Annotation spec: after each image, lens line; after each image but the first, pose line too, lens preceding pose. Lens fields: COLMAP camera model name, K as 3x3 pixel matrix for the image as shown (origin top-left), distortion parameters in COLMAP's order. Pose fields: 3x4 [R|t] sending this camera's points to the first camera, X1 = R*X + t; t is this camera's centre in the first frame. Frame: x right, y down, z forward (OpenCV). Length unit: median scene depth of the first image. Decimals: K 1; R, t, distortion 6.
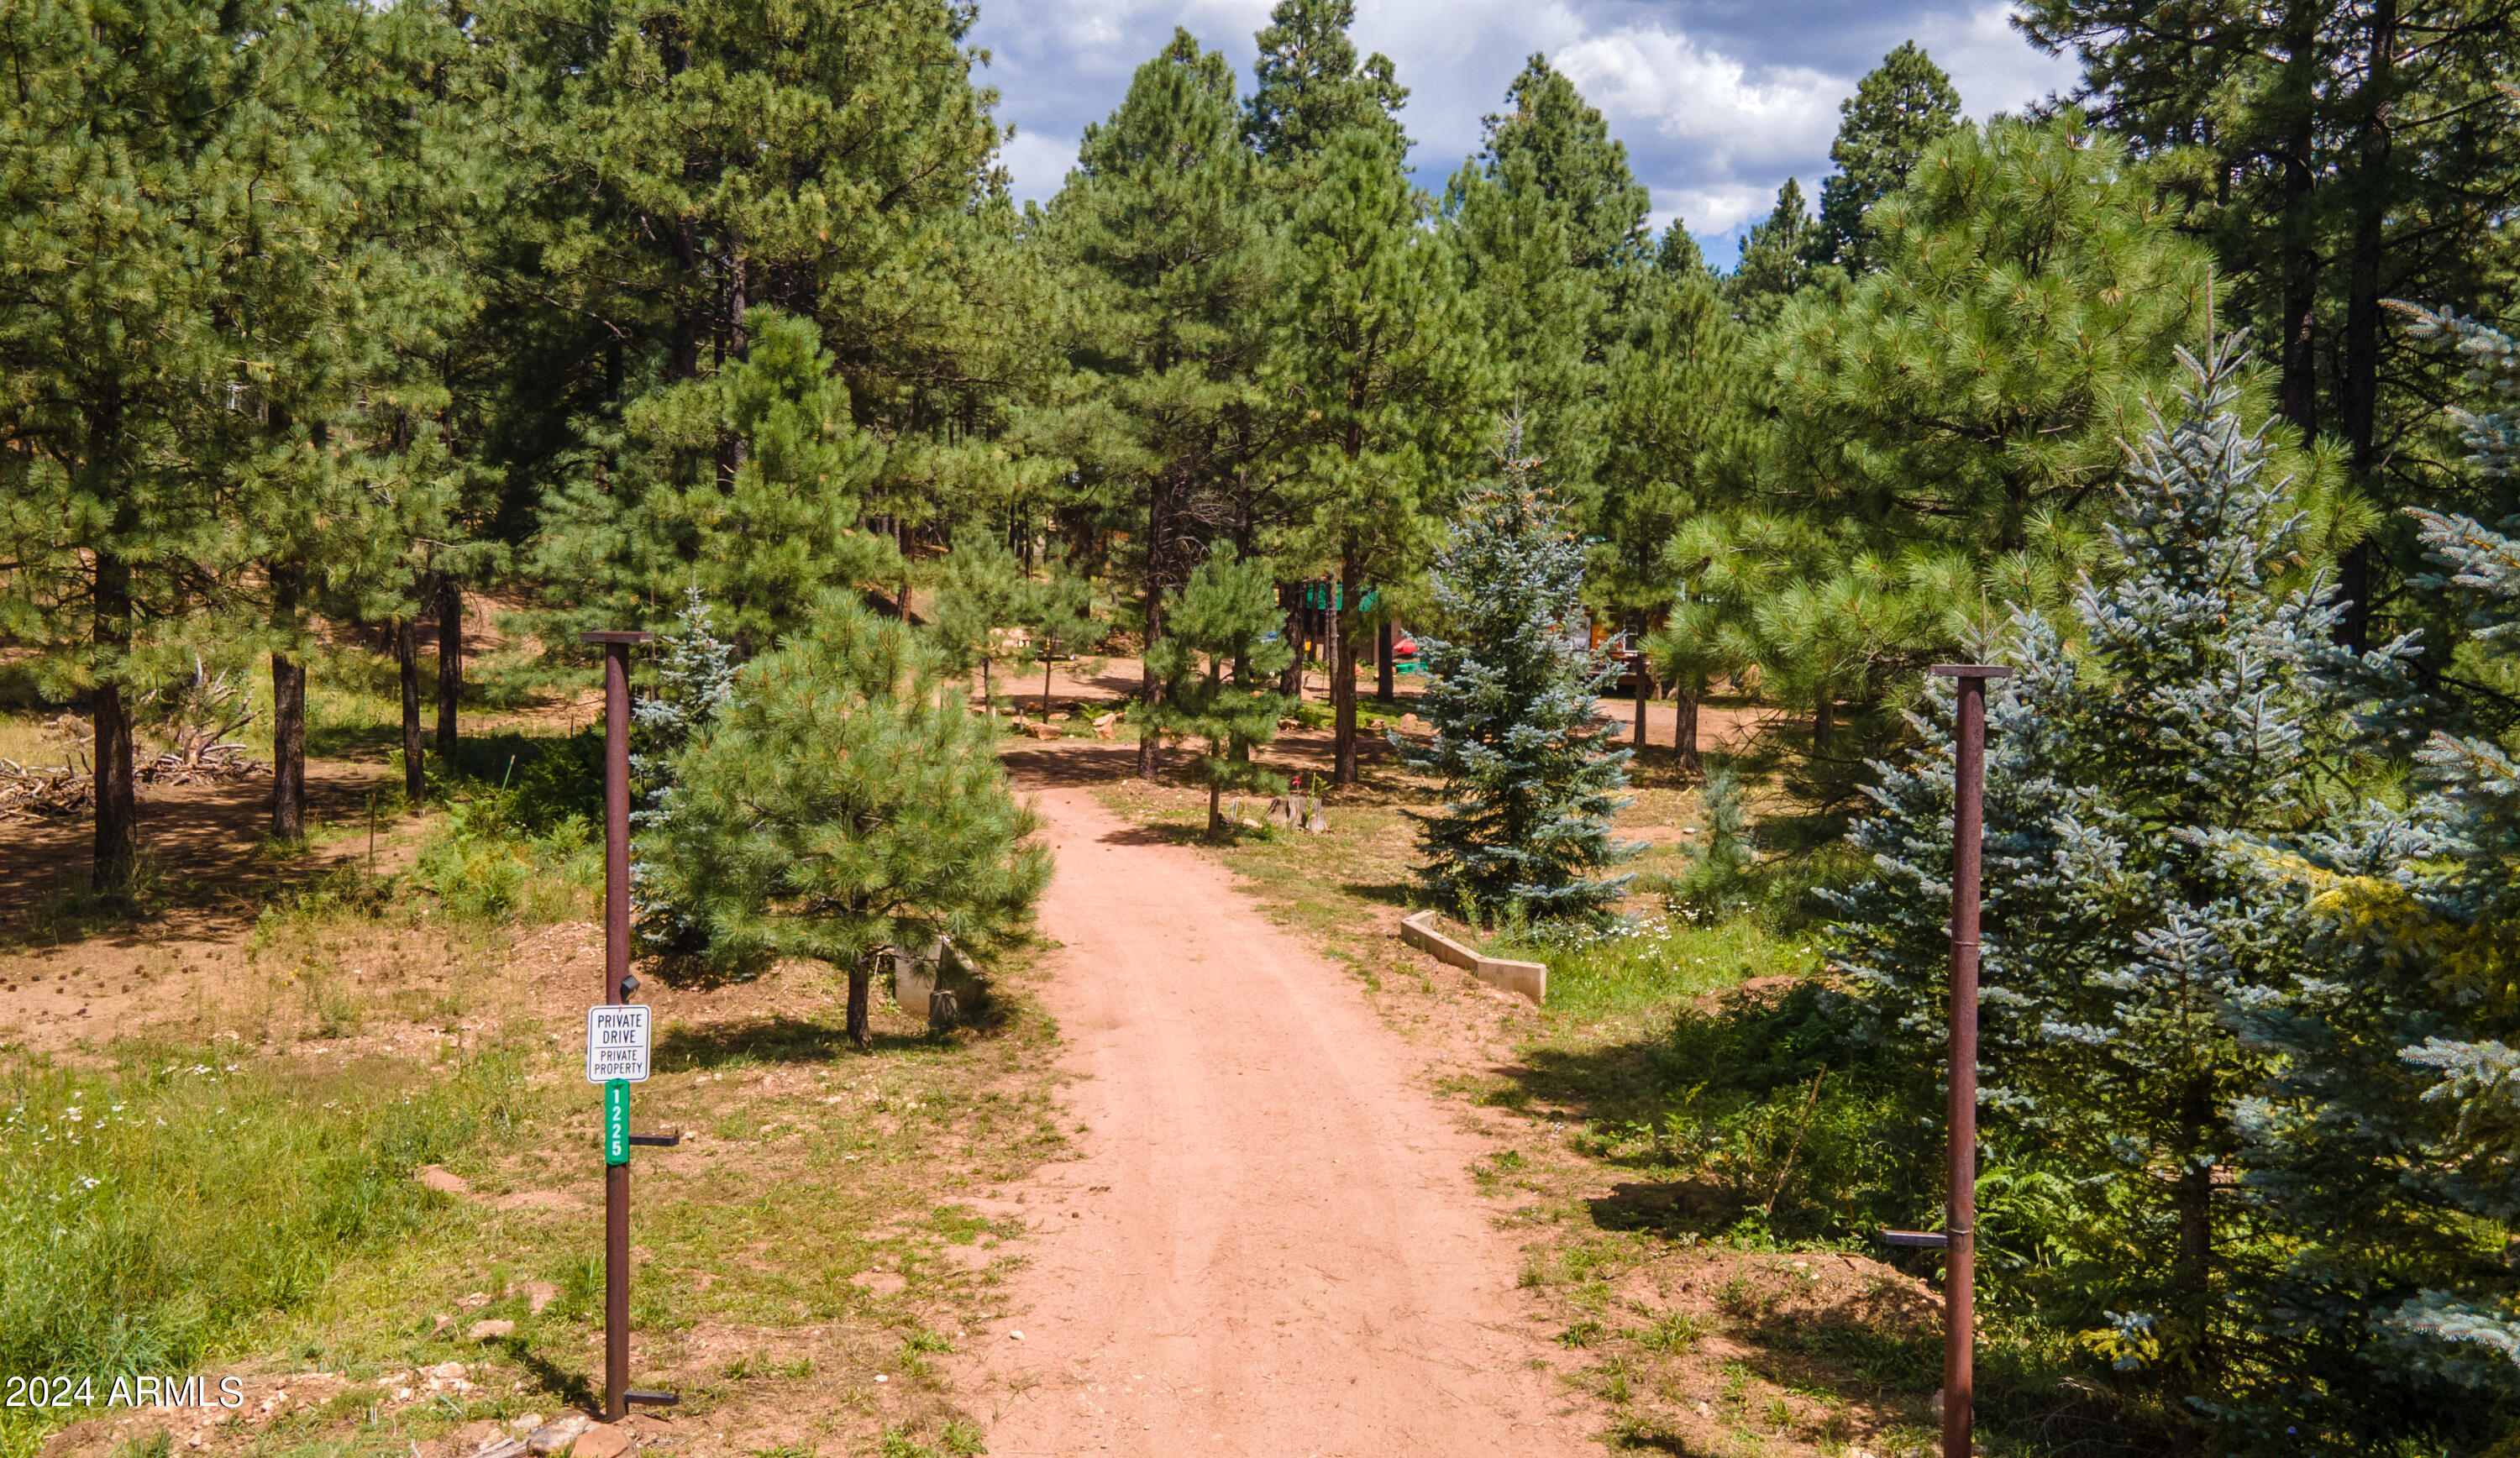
lens RADIAL K [[1732.3, 0, 1260.0], [0, 1732.3, 729.0], [0, 0, 1]] dist [0.000579, 0.000145]
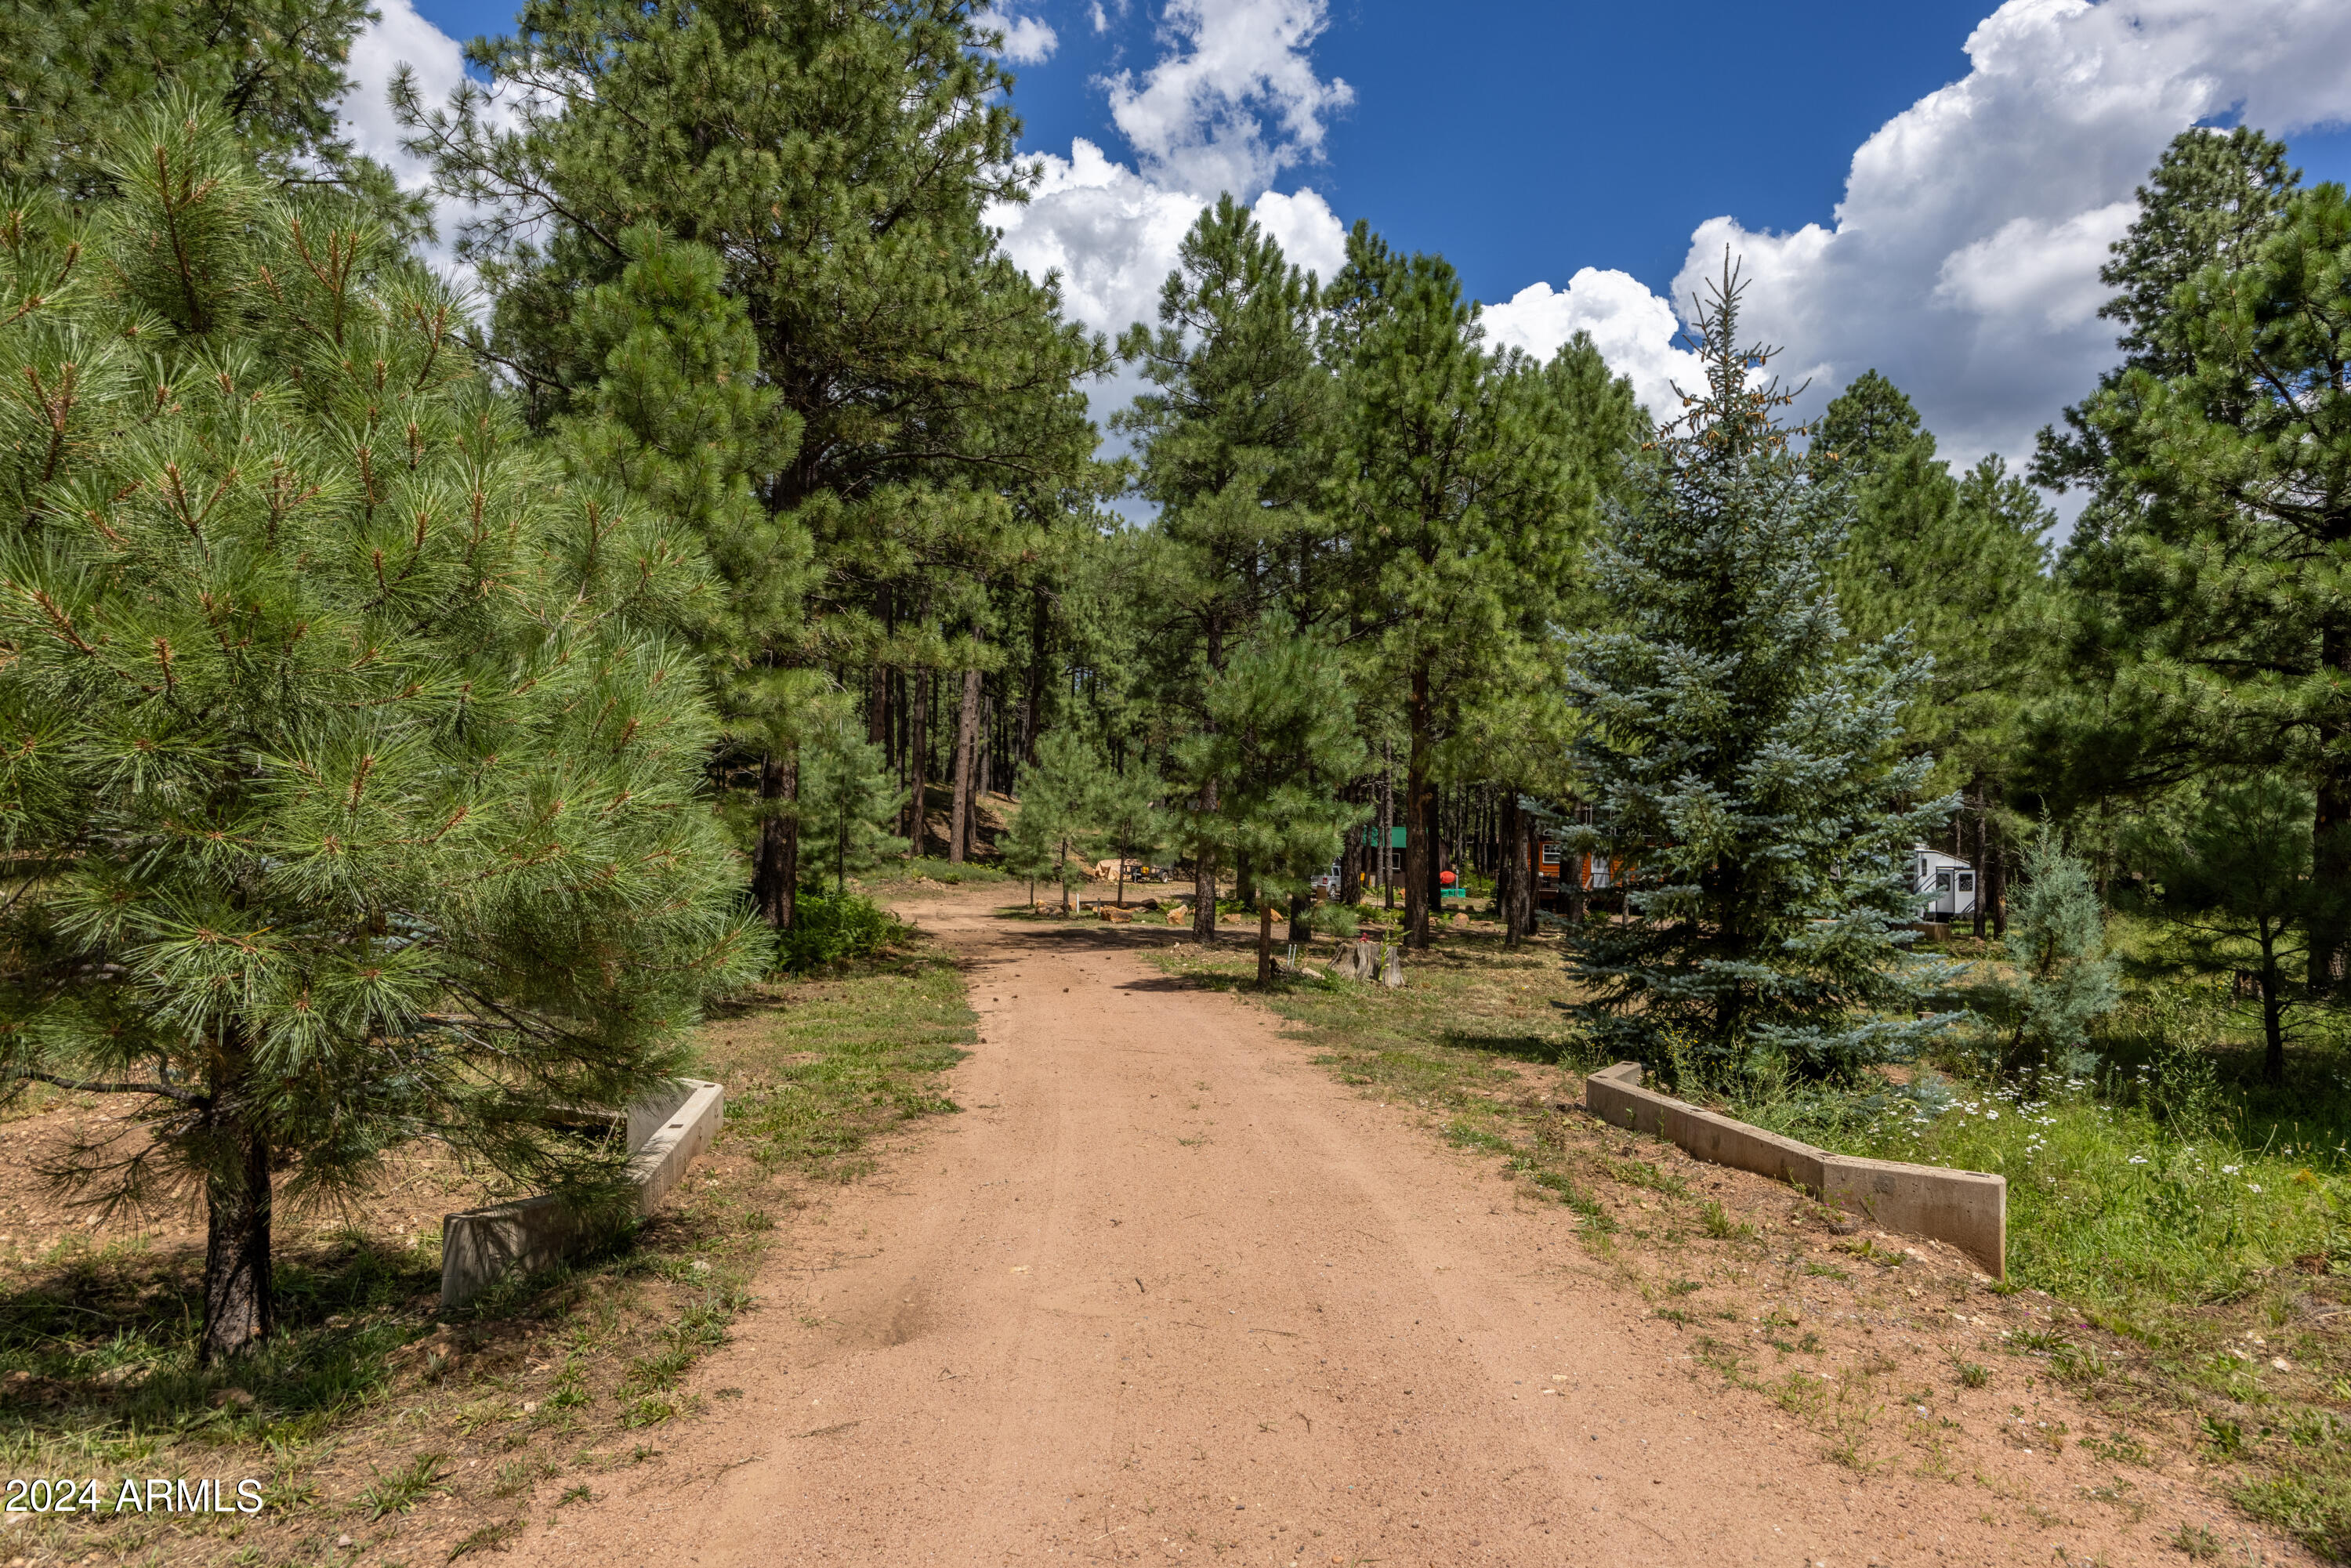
lens RADIAL K [[1567.2, 0, 1175.5], [0, 1567.2, 784.0], [0, 0, 1]] dist [0.000157, 0.000035]
pose [[0.995621, 0.001178, -0.093475, 0.000120], [-0.009691, 0.995833, -0.090679, 0.035404], [0.092978, 0.091188, 0.991484, 0.270631]]
